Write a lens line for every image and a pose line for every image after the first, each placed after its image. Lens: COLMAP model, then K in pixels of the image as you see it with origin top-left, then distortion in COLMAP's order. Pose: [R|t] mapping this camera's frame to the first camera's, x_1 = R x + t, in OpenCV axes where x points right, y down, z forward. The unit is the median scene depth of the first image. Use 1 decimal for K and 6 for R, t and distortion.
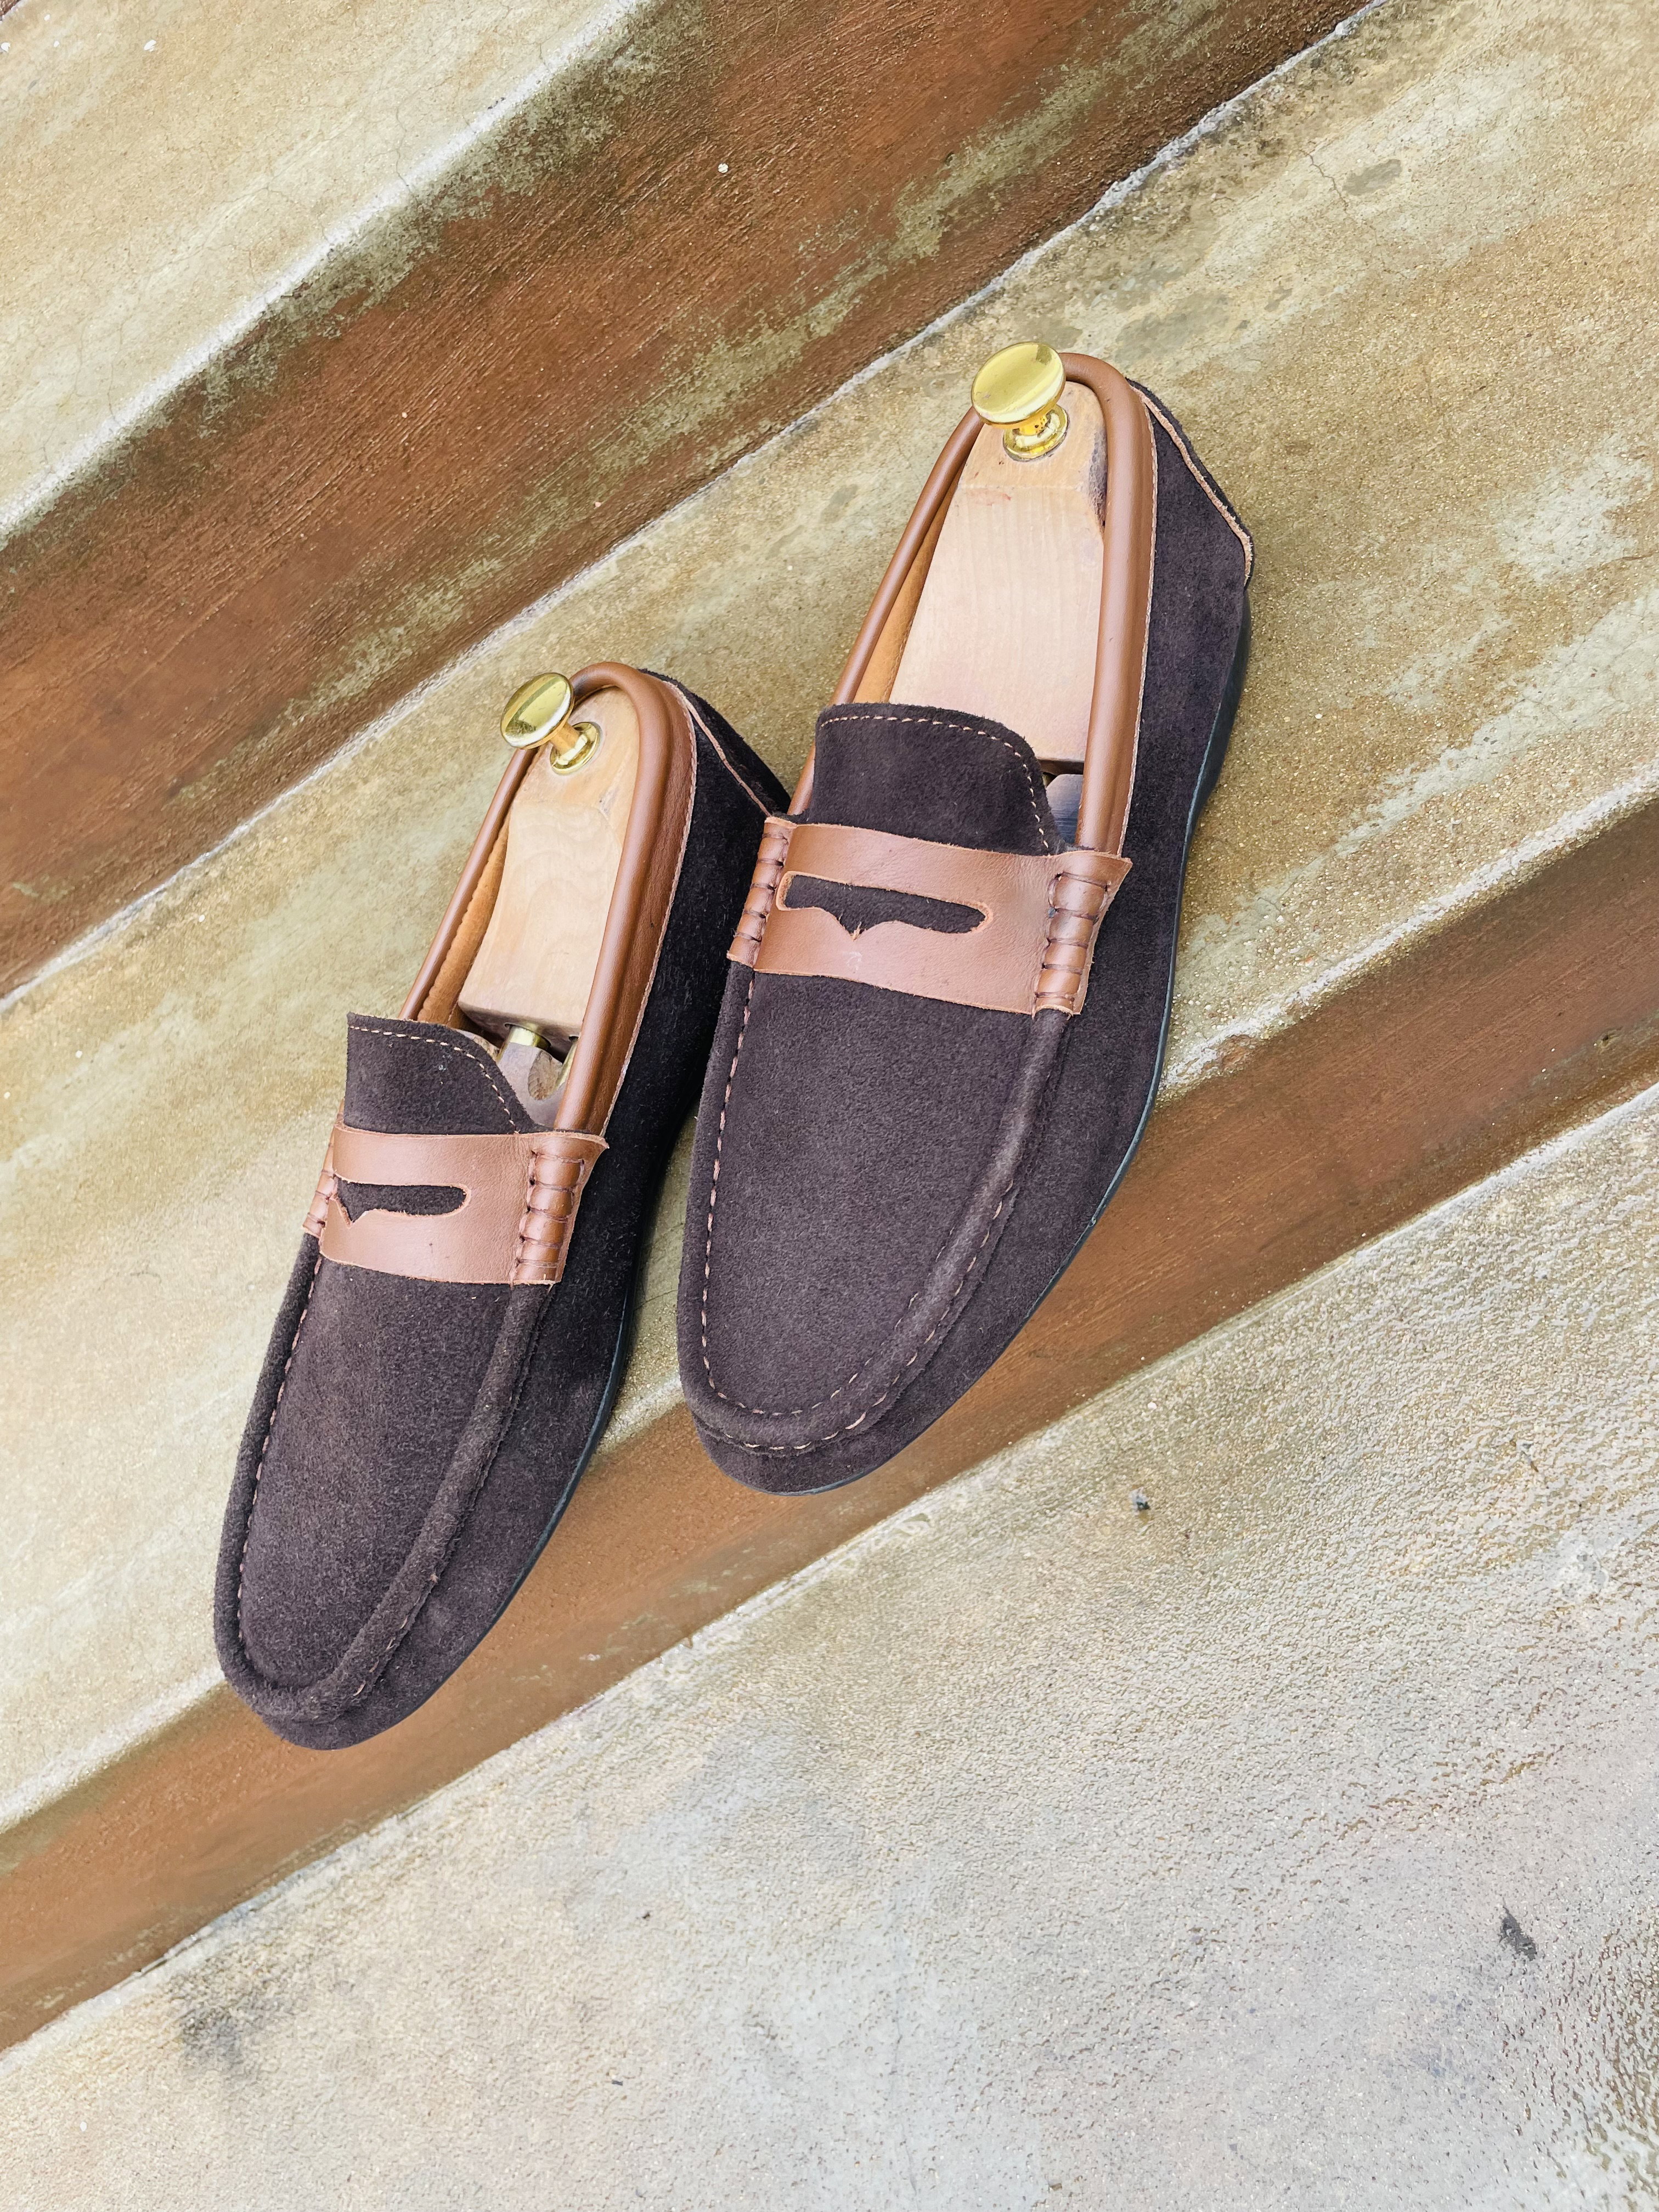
lens RADIAL K [[1705.6, 0, 819.5], [0, 1705.6, 1119.7], [0, 0, 1]] dist [0.071927, -0.111775]
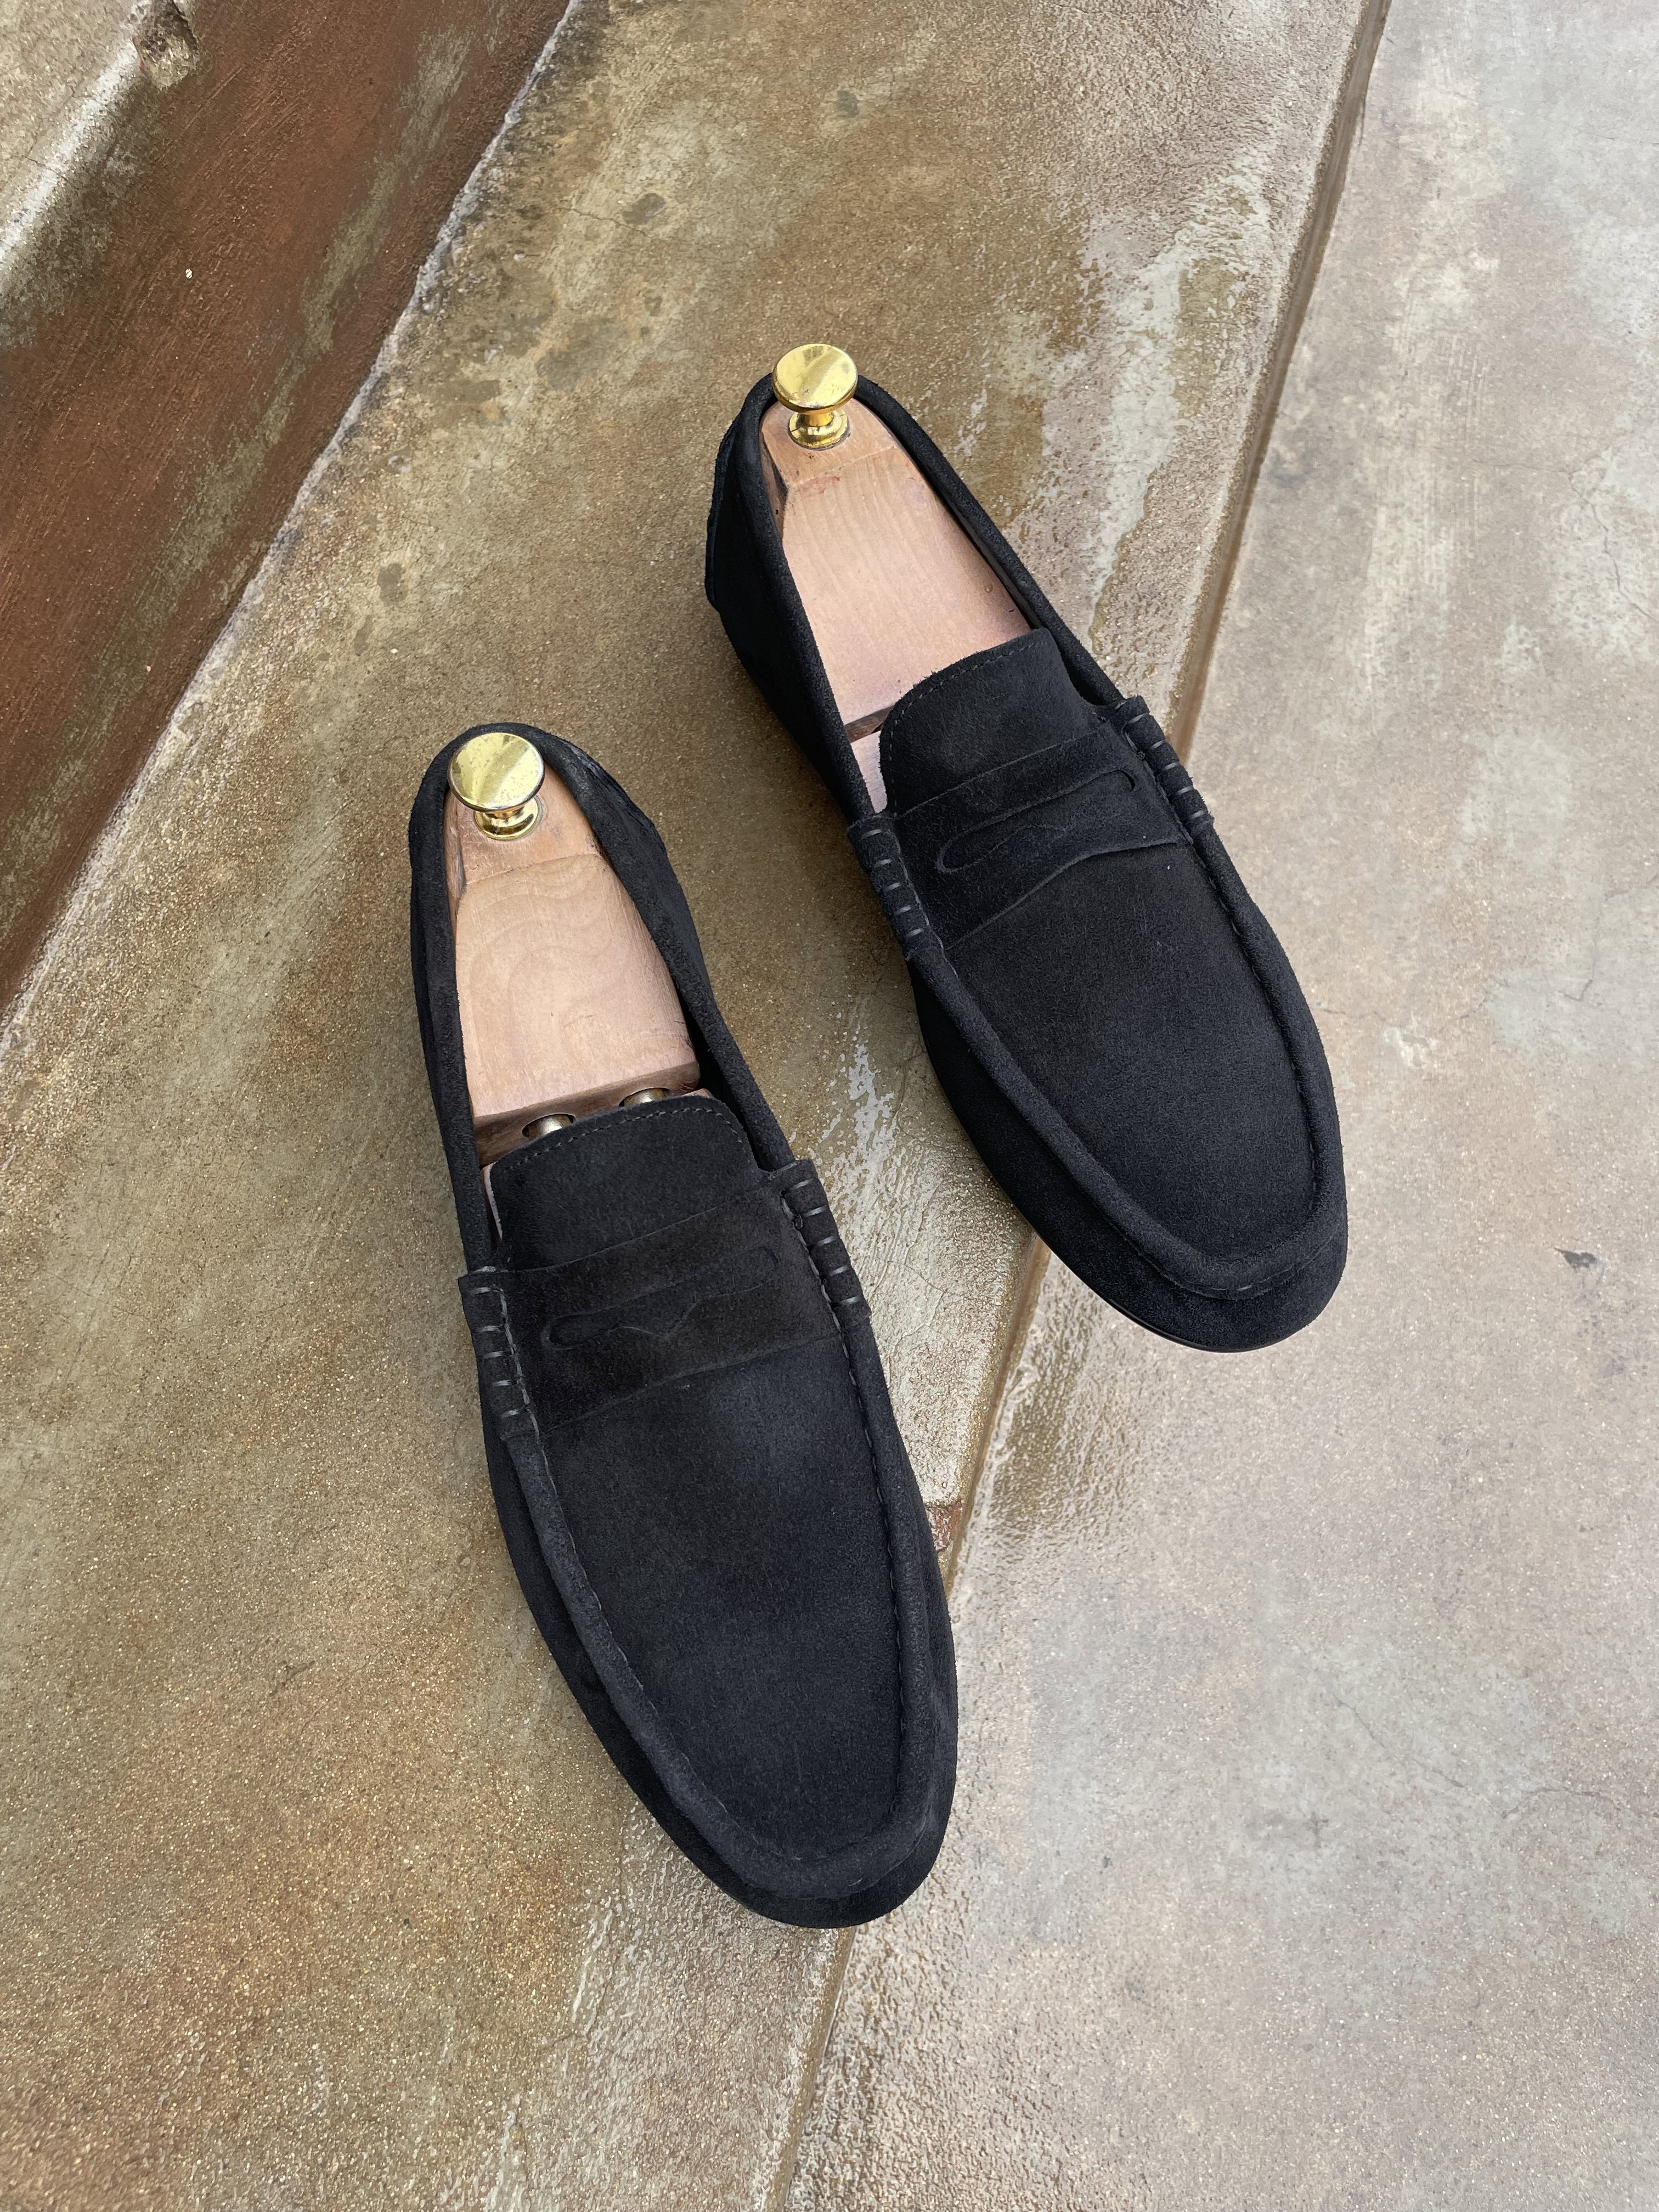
lens RADIAL K [[1705.6, 0, 855.5], [0, 1705.6, 1116.8], [0, 0, 1]] dist [0.071927, -0.111775]
pose [[0.598166, -0.459290, 0.656696, -0.633671], [0.566486, 0.821965, 0.058882, -0.016397], [-0.566825, 0.336788, 0.751853, 0.219323]]
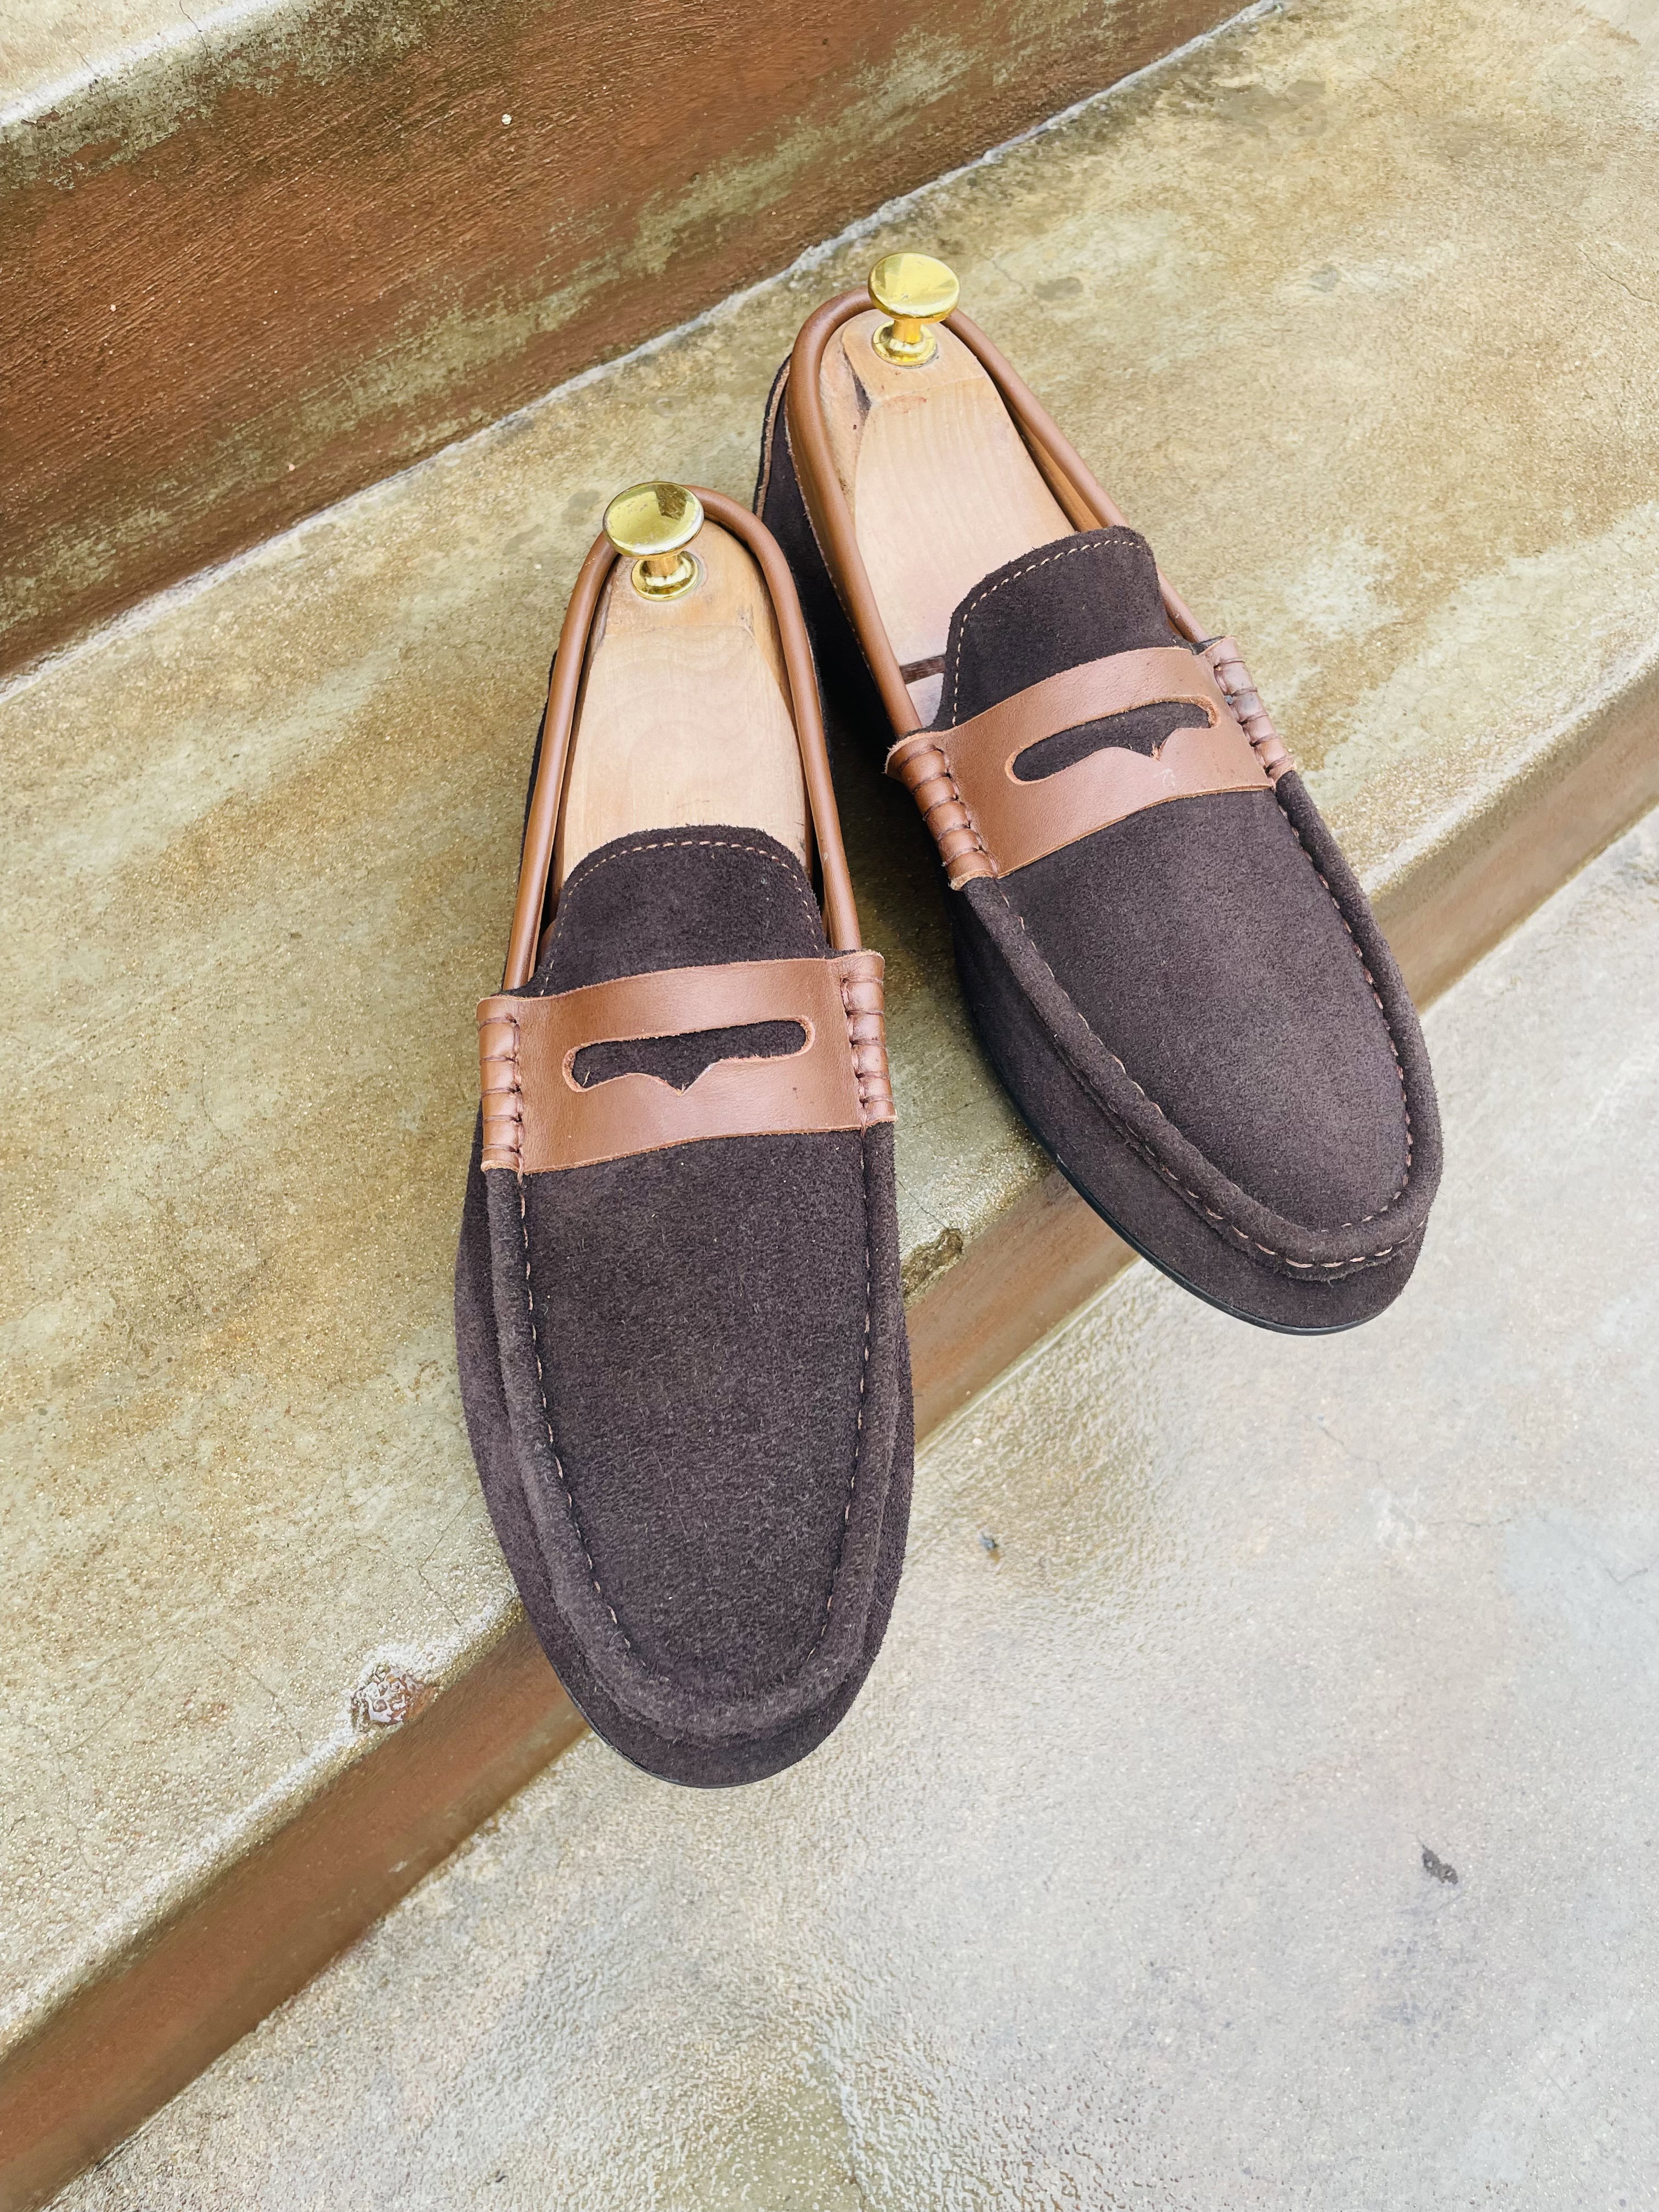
lens RADIAL K [[1705.6, 0, 838.3], [0, 1705.6, 1112.8], [0, 0, 1]] dist [0.071927, -0.111775]
pose [[0.850931, -0.030183, 0.524410, -0.375336], [0.087339, 0.992581, -0.084590, 0.055714], [-0.517966, 0.117782, 0.847254, 0.190115]]
